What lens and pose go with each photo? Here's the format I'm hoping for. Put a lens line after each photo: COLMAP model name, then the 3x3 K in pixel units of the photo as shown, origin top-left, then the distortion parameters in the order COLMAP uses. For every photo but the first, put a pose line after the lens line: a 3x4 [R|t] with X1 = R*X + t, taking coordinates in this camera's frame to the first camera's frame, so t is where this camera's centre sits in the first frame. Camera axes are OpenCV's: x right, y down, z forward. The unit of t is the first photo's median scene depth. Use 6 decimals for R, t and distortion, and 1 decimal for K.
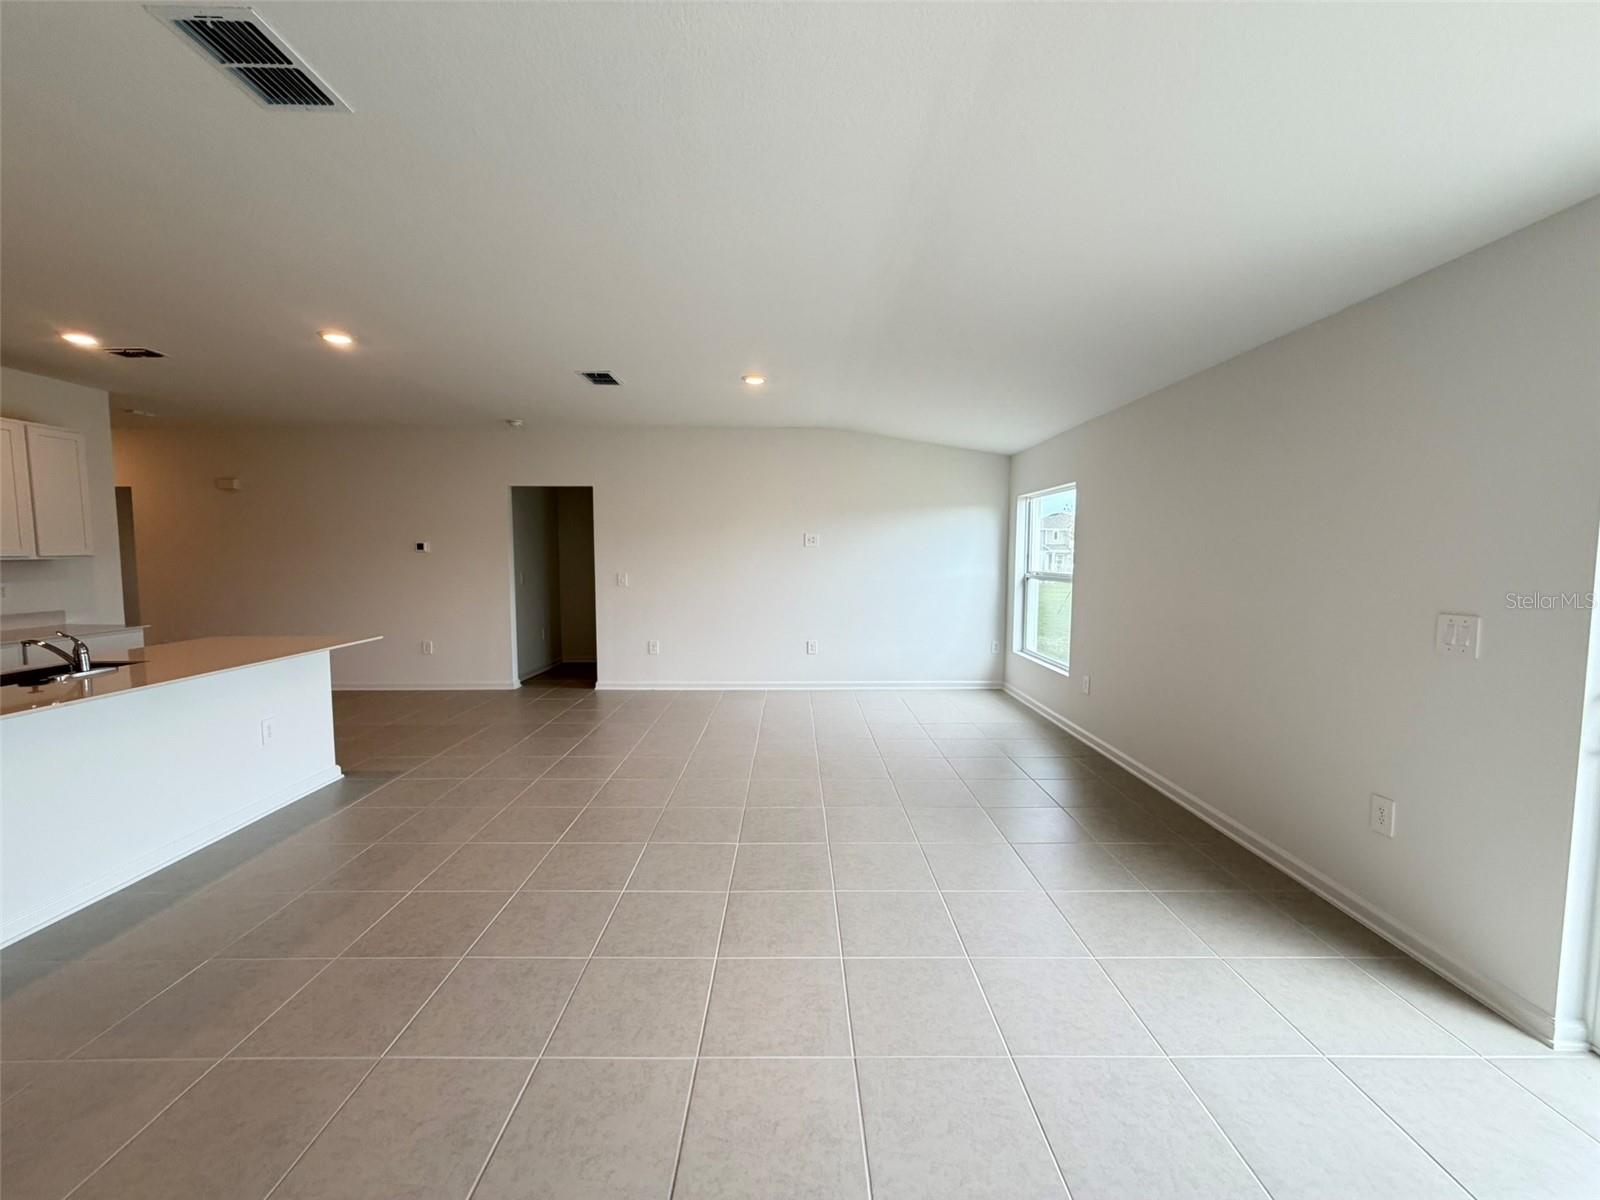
lens RADIAL K [[634.9, 0, 796.3], [0, 634.9, 599.0], [0, 0, 1]] dist [-0.001130, -0.000137]
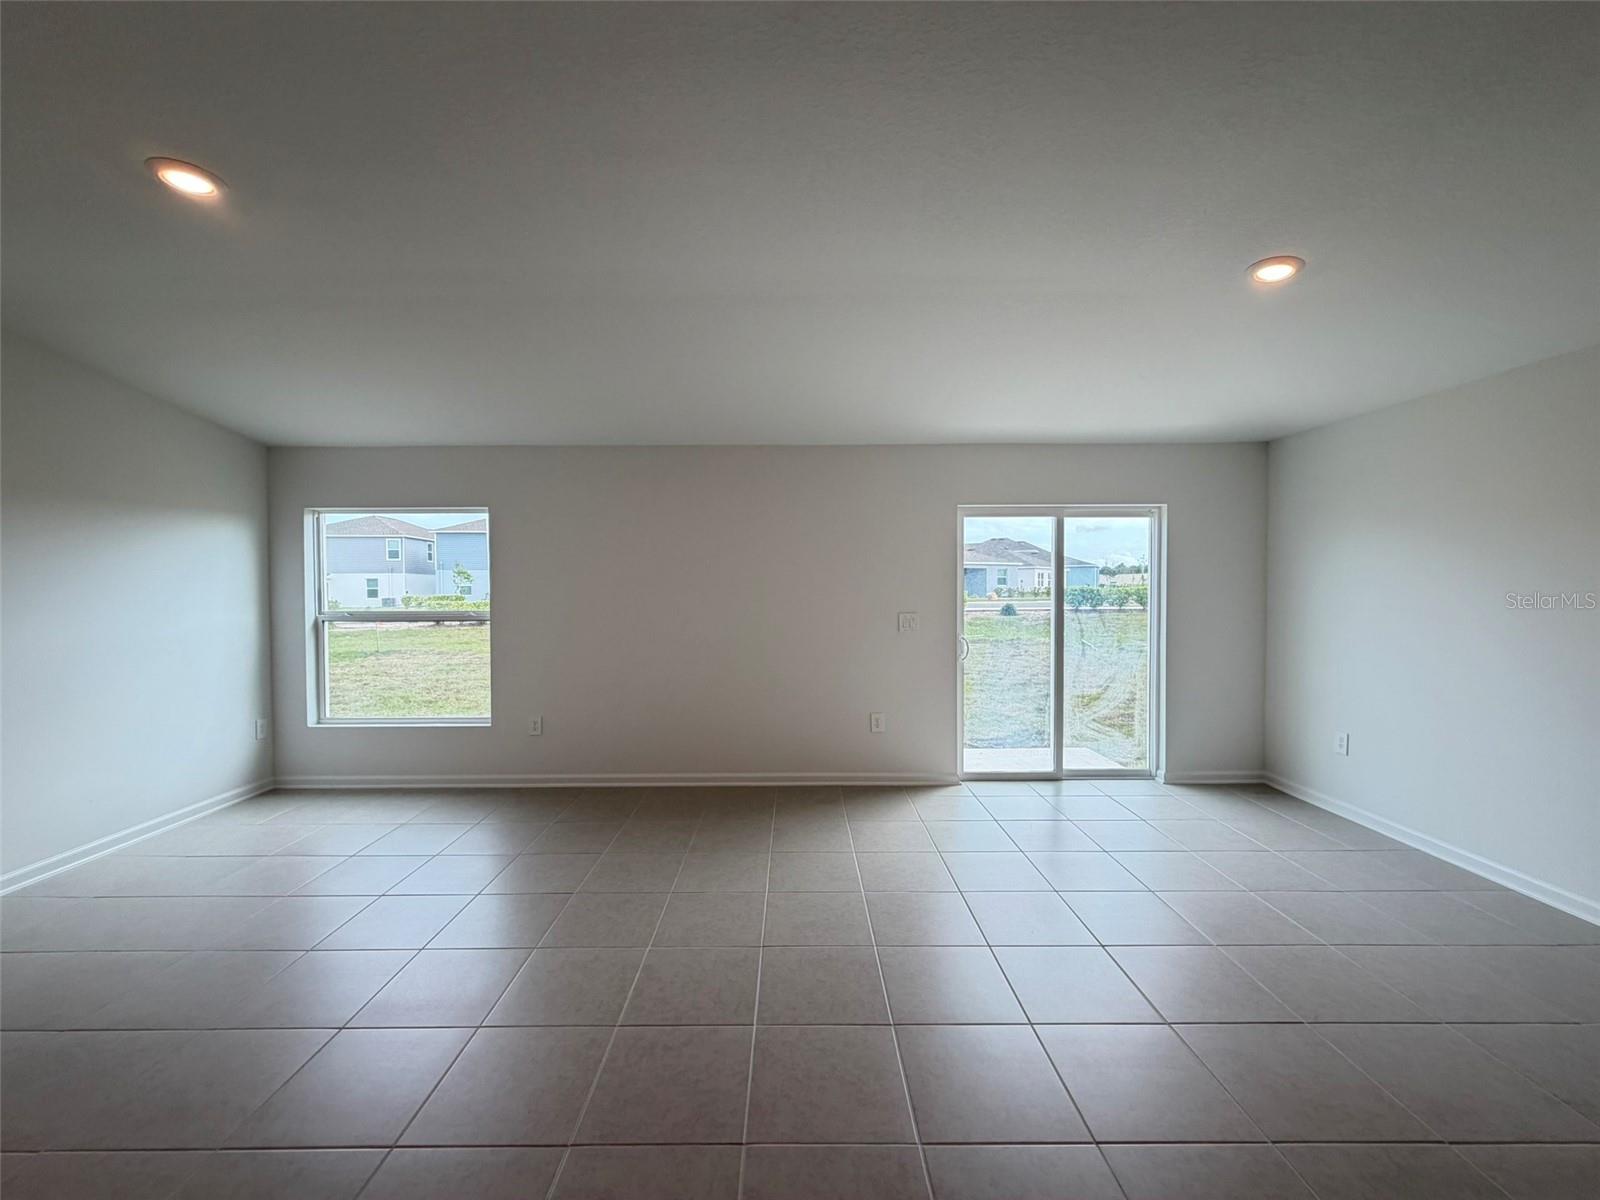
lens RADIAL K [[637.6, 0, 793.6], [0, 637.6, 597.9], [0, 0, 1]] dist [0.000697, 0.000336]
pose [[0.007859, -0.021225, 0.999744, -0.362706], [0.077499, 0.996781, 0.020553, -0.032628], [-0.996961, 0.077318, 0.009478, 0.449997]]
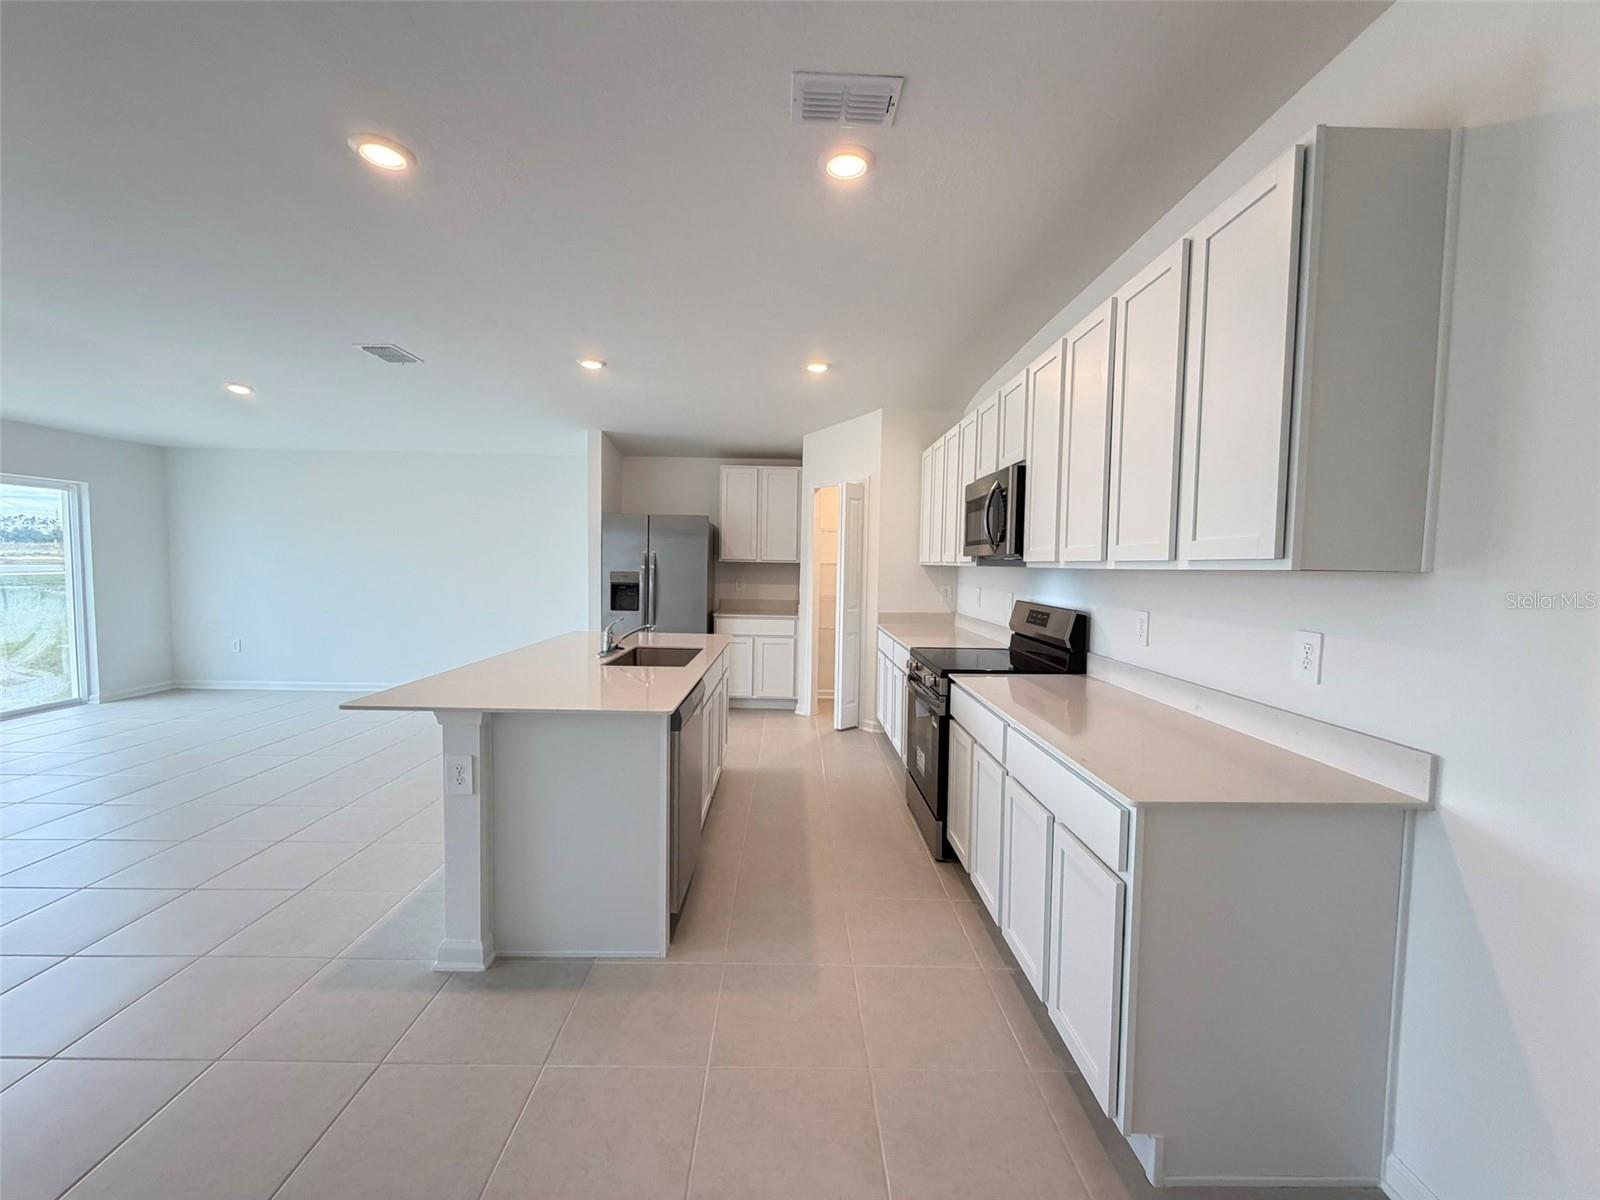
lens RADIAL K [[634.9, 0, 796.3], [0, 634.9, 599.0], [0, 0, 1]] dist [-0.001130, -0.000137]
pose [[-0.999786, -0.016418, -0.012616, -0.628865], [-0.017907, 0.991514, 0.128759, -0.060931], [0.010395, 0.128957, -0.991596, 0.942326]]
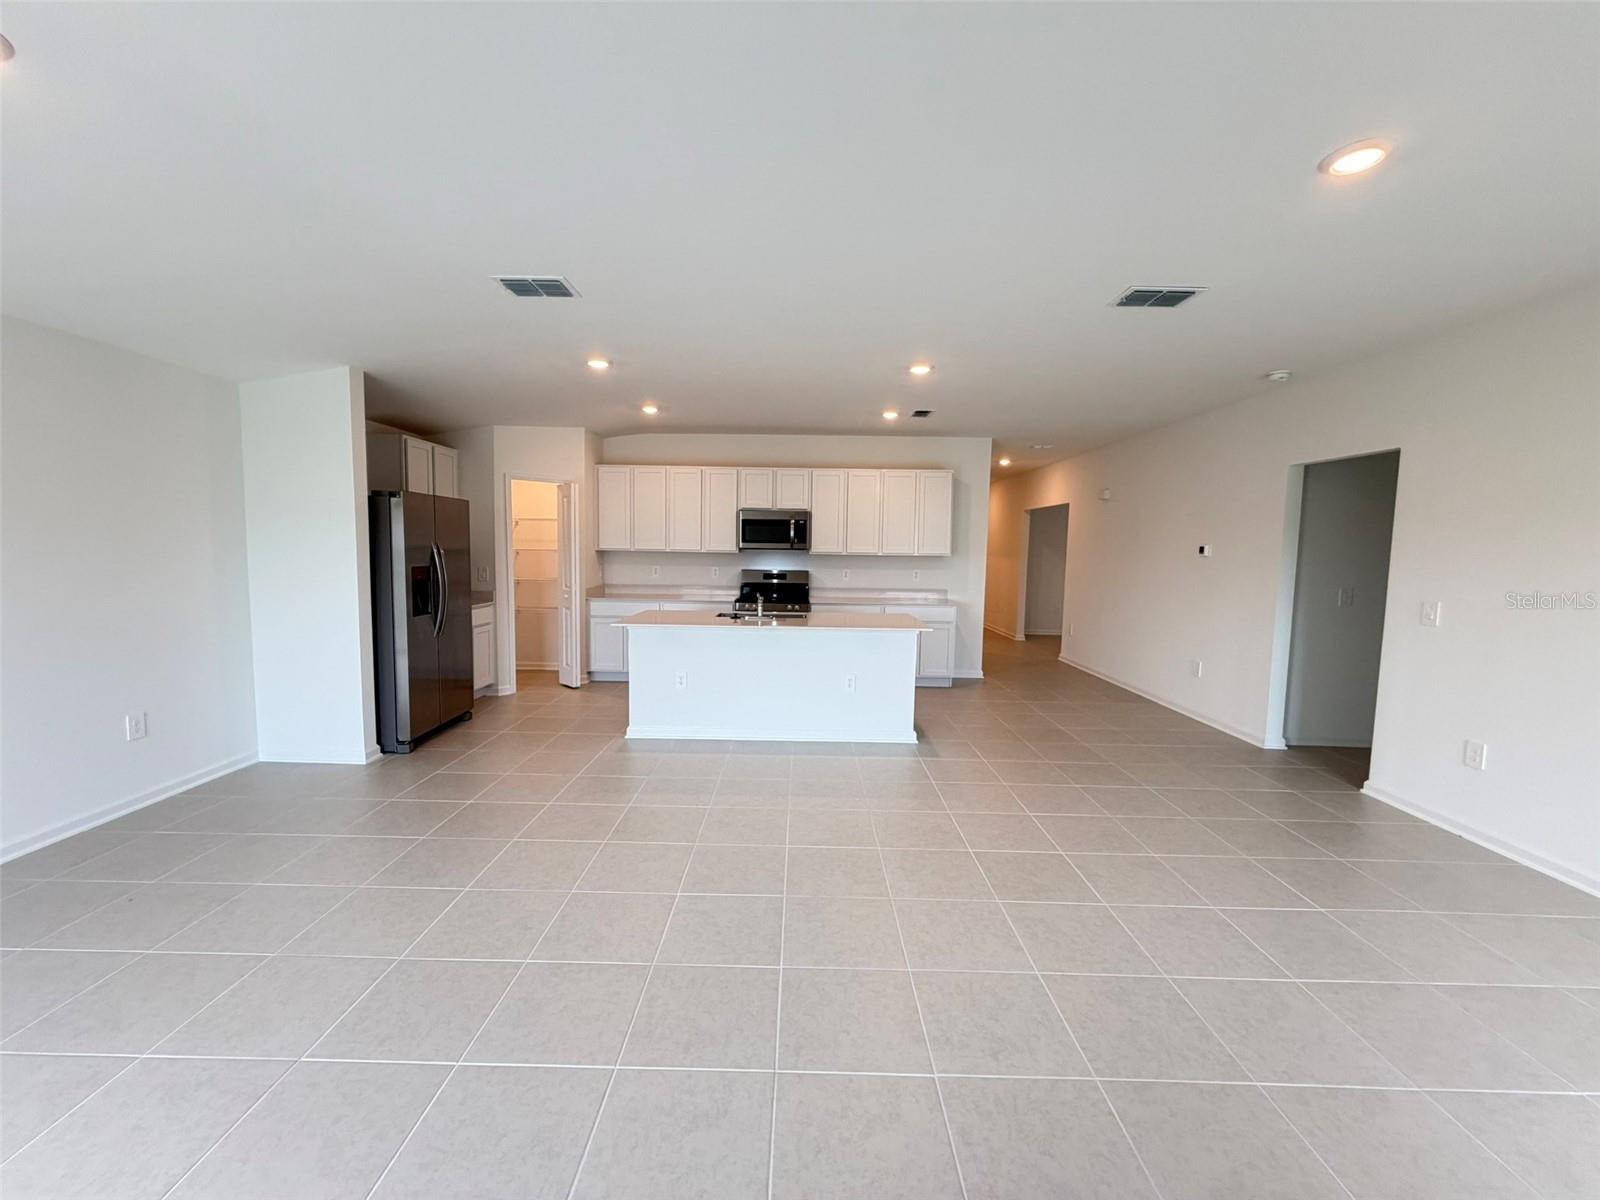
lens RADIAL K [[637.6, 0, 793.6], [0, 637.6, 597.9], [0, 0, 1]] dist [0.000697, 0.000336]
pose [[-0.010588, 0.081362, -0.996628, 0.285003], [-0.090474, 0.992518, 0.081988, -0.040611], [0.995843, 0.091037, -0.003148, 0.477837]]
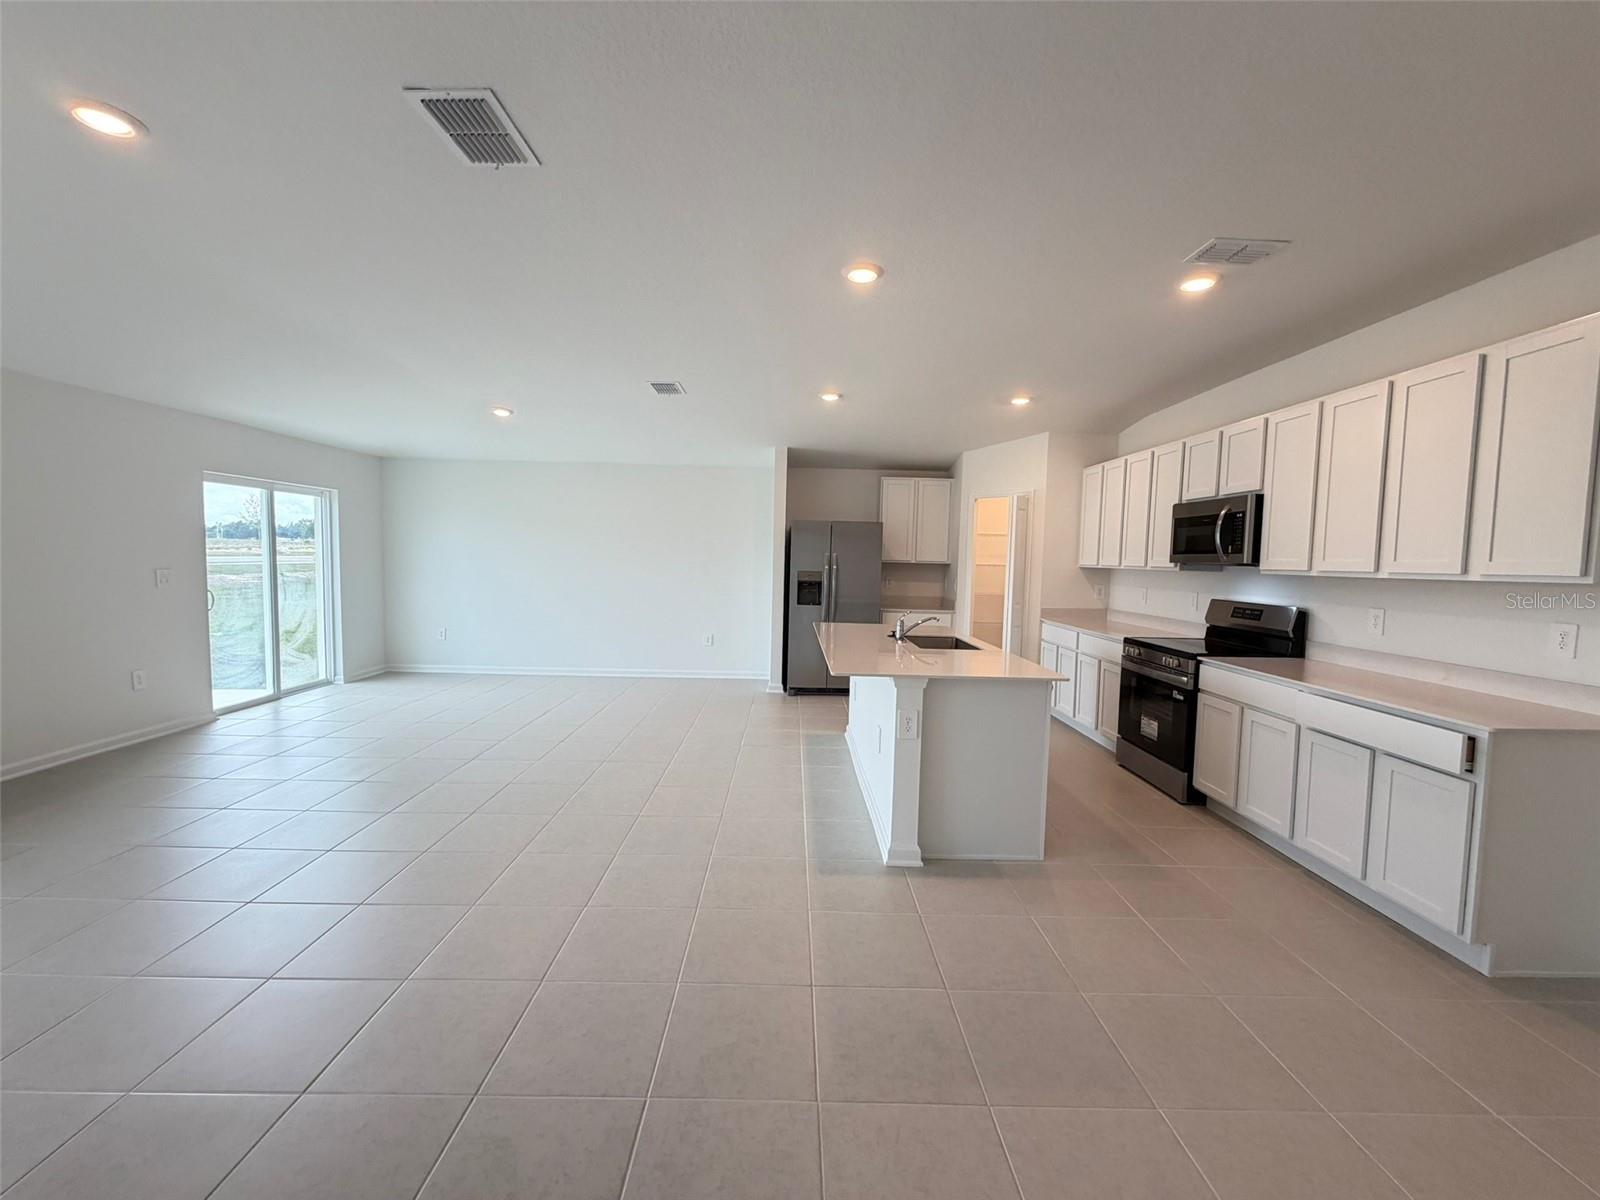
lens RADIAL K [[637.6, 0, 793.6], [0, 637.6, 597.9], [0, 0, 1]] dist [0.000697, 0.000336]
pose [[-0.999698, -0.022620, -0.009648, -0.369245], [-0.023719, 0.990493, 0.135504, -0.074616], [0.006491, 0.135692, -0.990730, 1.066860]]
